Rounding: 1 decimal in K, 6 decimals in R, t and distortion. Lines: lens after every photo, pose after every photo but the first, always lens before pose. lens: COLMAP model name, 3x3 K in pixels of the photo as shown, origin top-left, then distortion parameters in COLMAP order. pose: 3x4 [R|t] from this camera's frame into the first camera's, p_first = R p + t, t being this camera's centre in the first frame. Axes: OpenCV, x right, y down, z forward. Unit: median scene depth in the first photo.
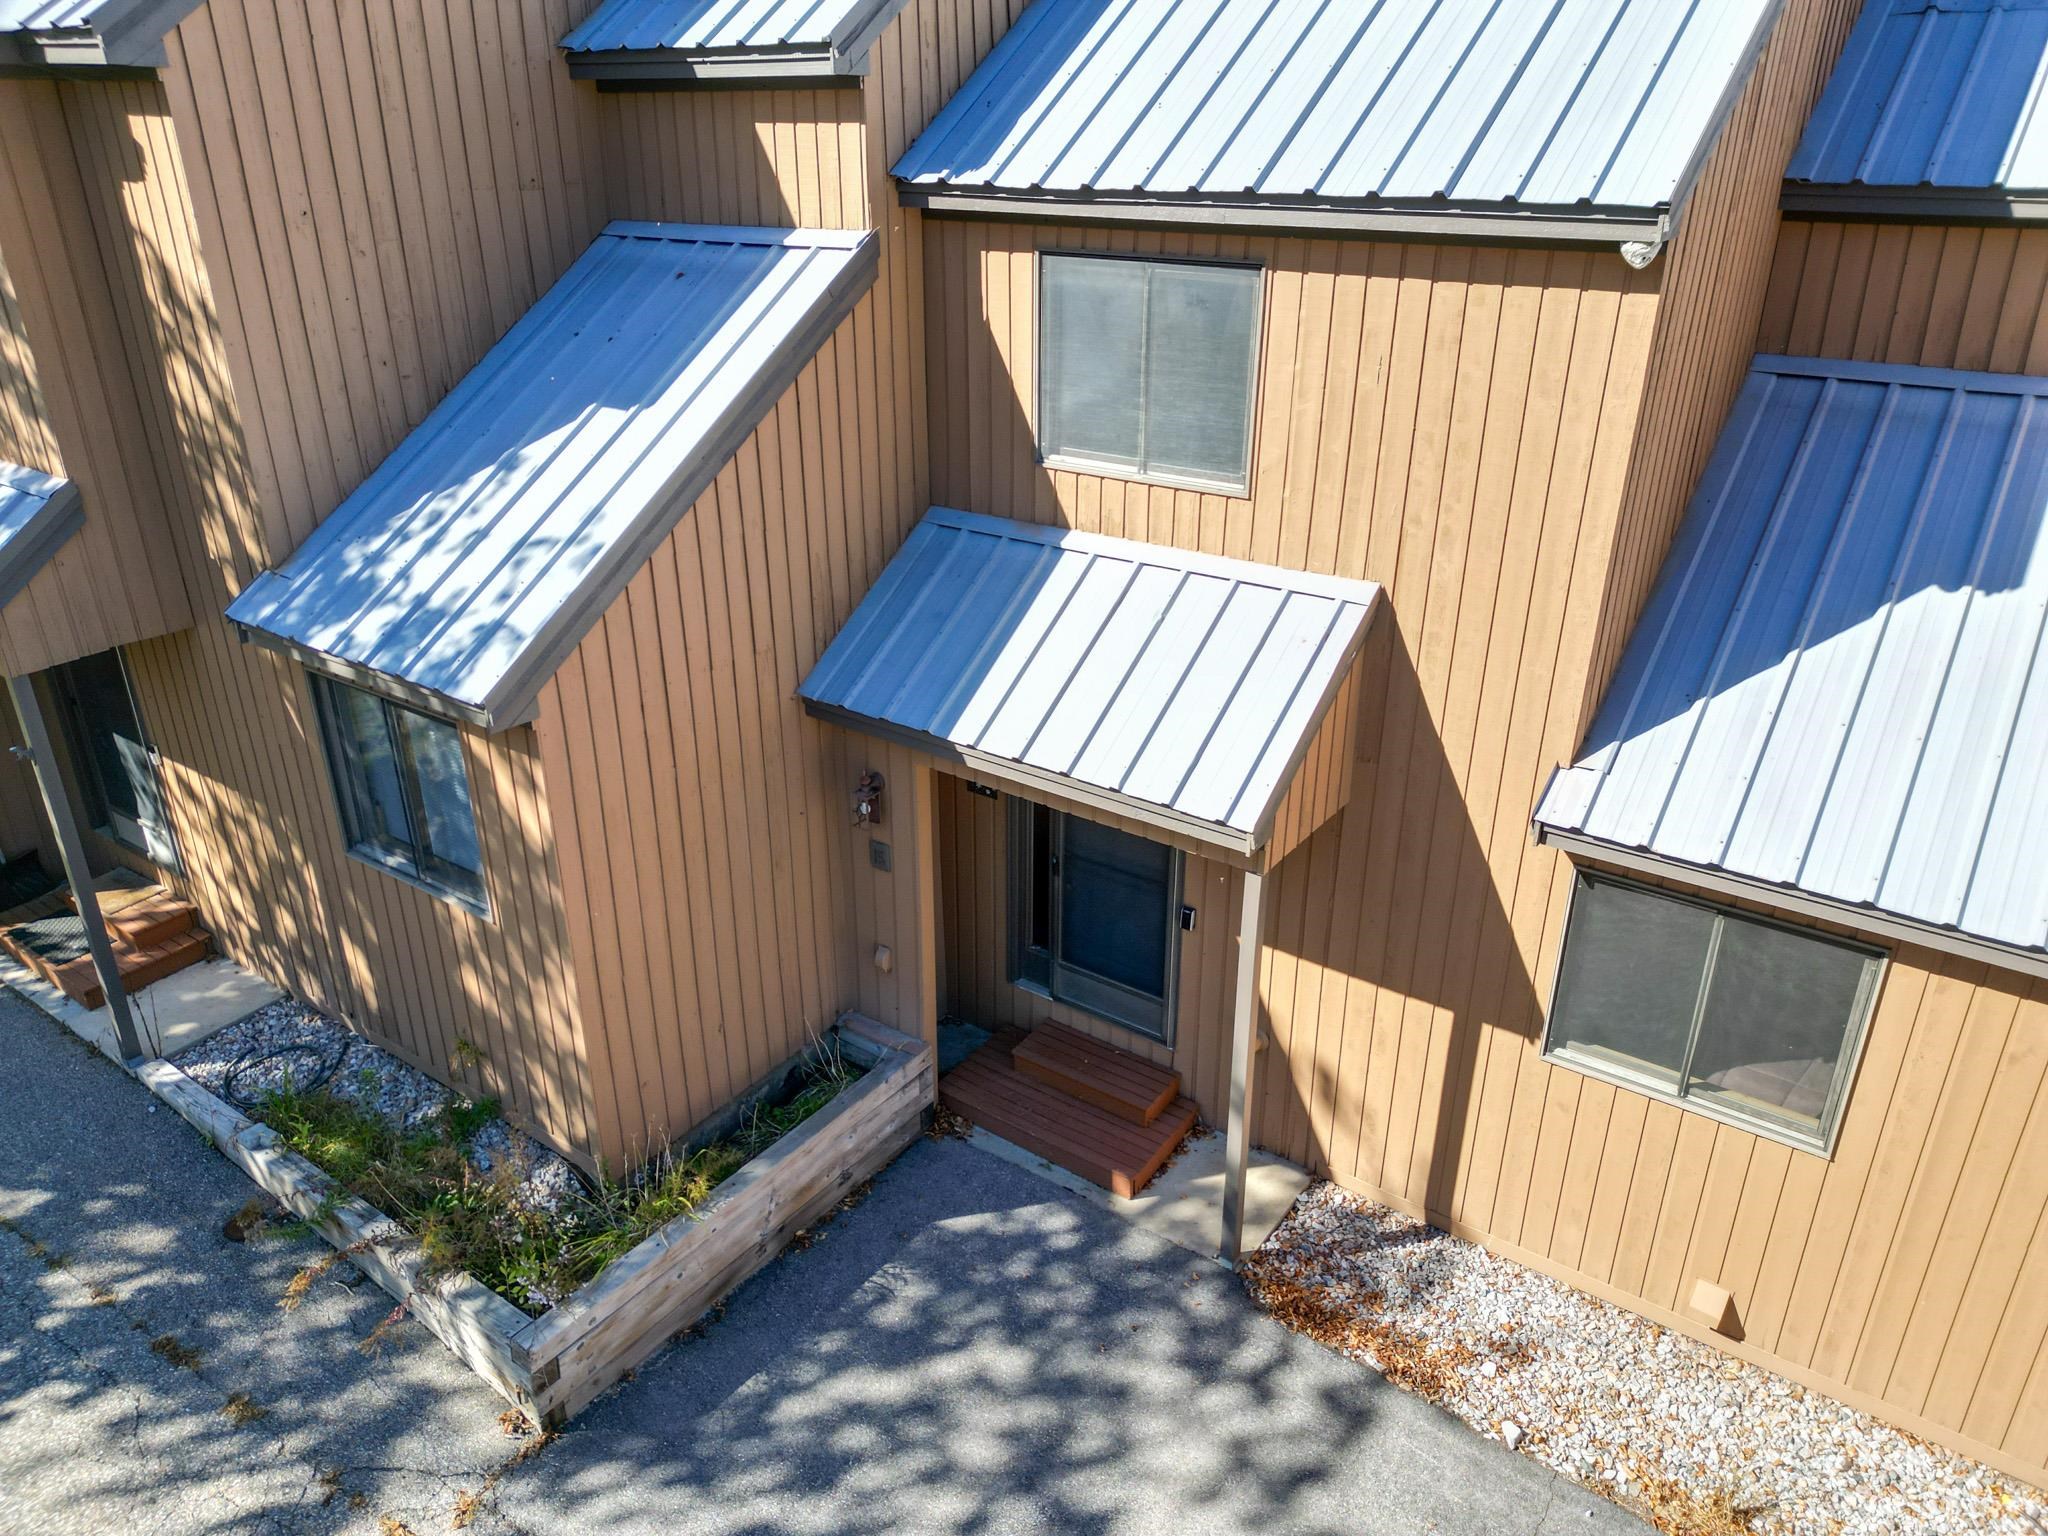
lens RADIAL K [[1429.5, 0, 1012.6], [0, 1429.5, 760.9], [0, 0, 1]] dist [0.079871, -0.081988]
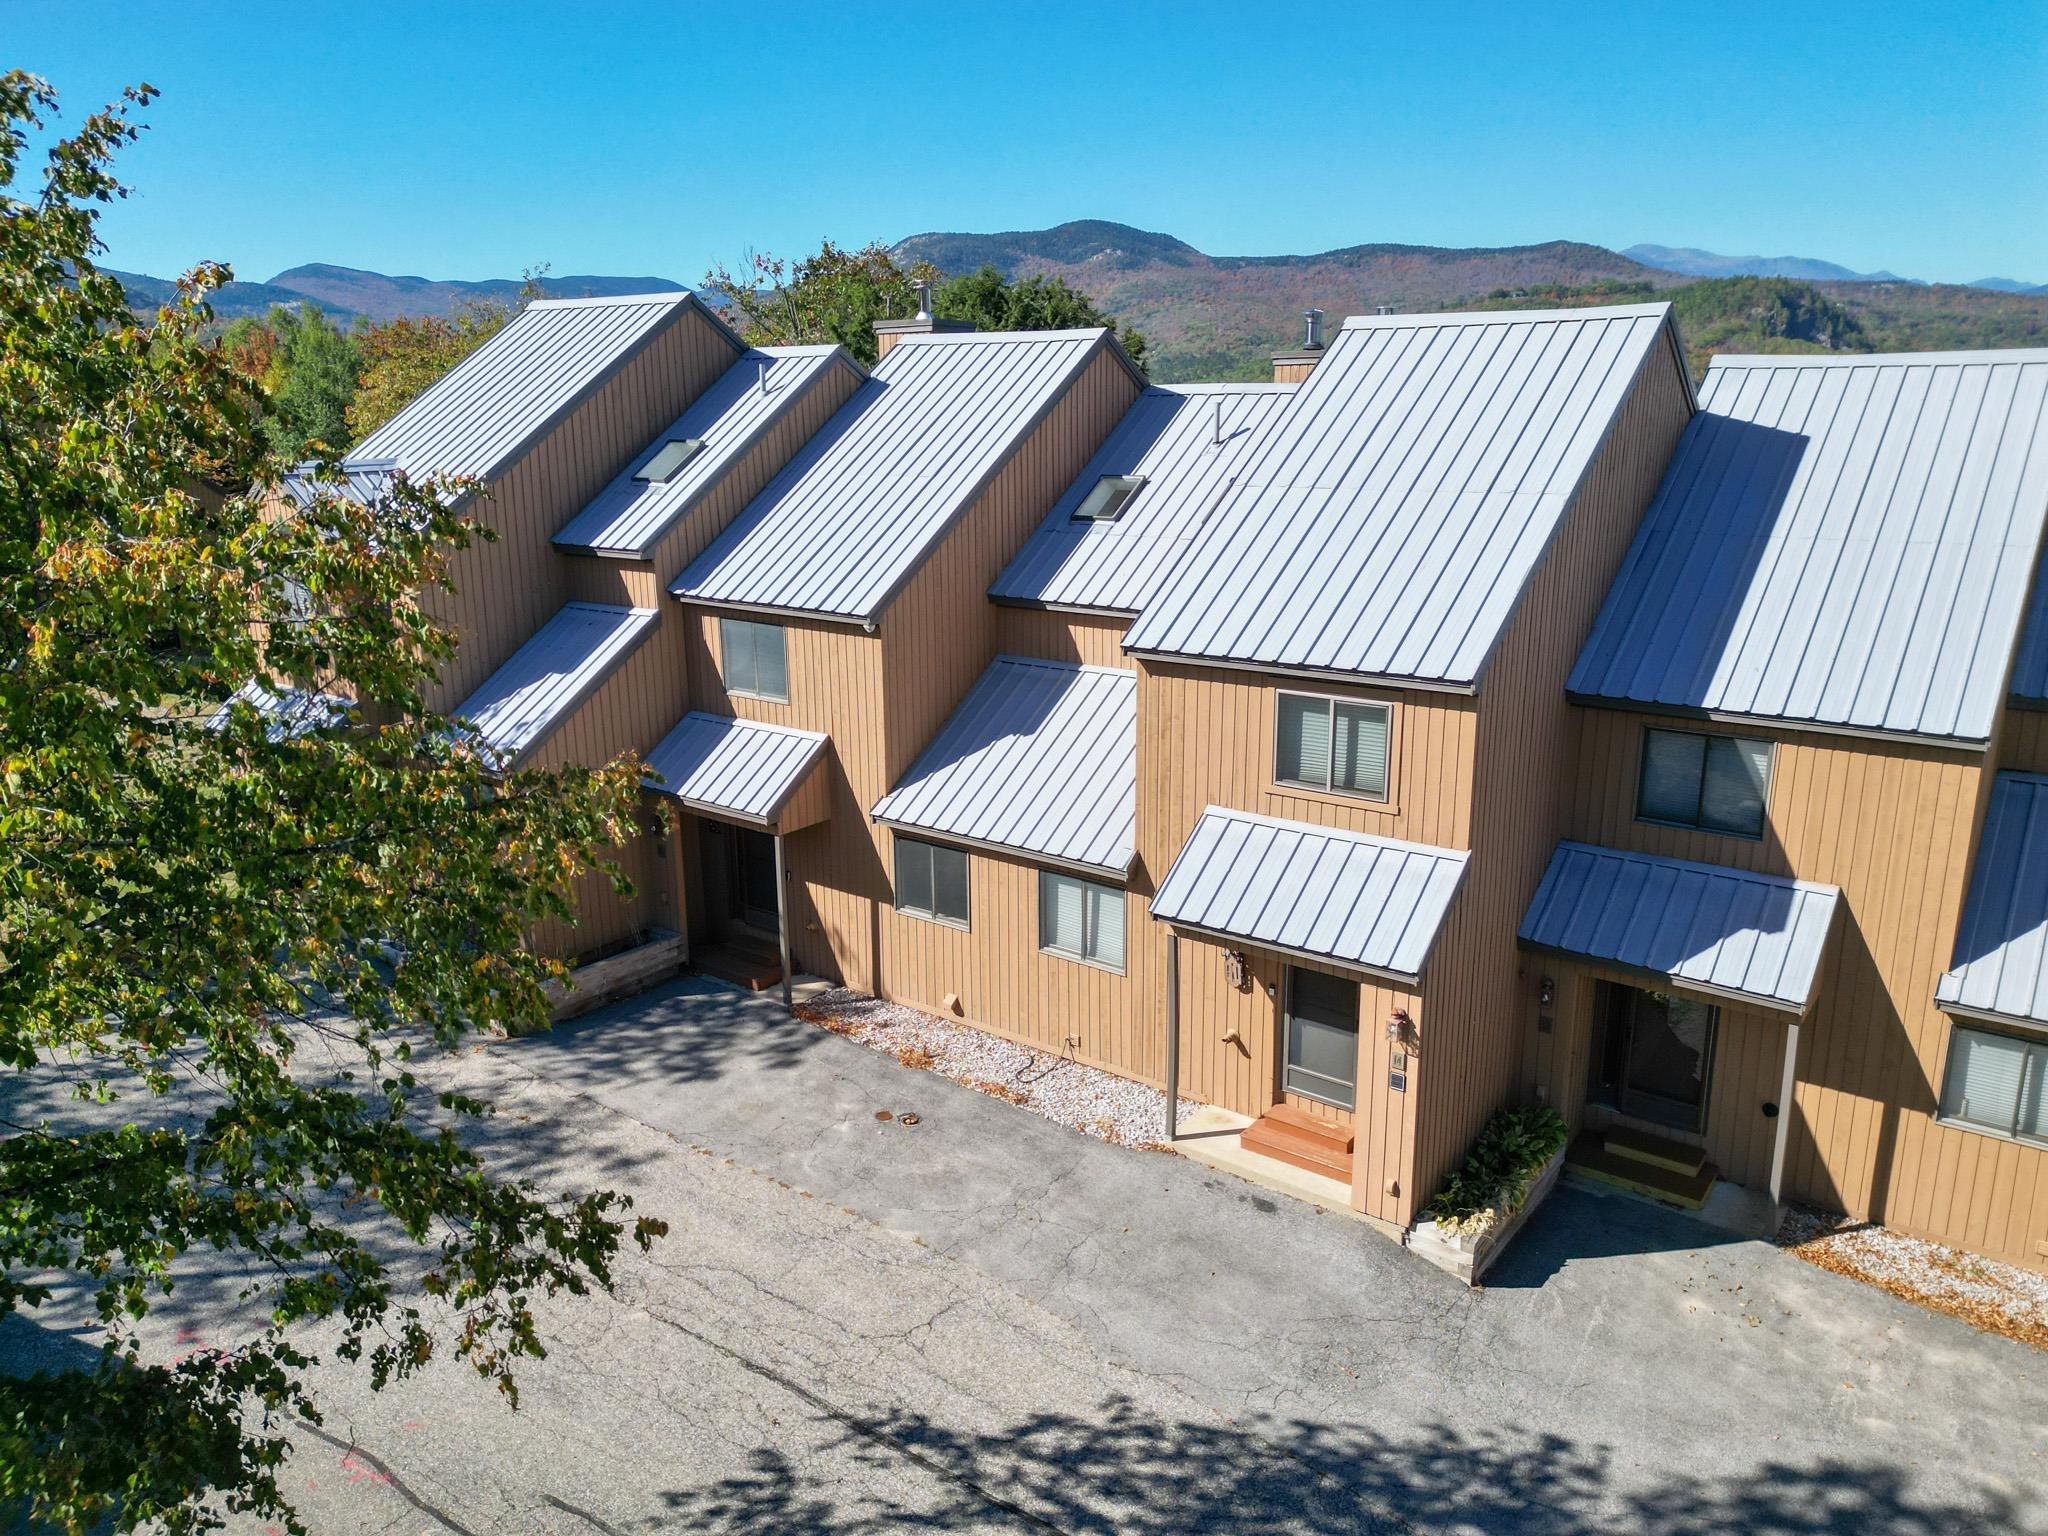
lens RADIAL K [[1429.5, 0, 1012.6], [0, 1429.5, 760.9], [0, 0, 1]] dist [0.079871, -0.081988]
pose [[0.999849, -0.002106, -0.017243, 0.614694], [-0.000932, 0.984688, -0.174322, 0.383406], [0.017346, 0.174312, 0.984538, -1.599852]]
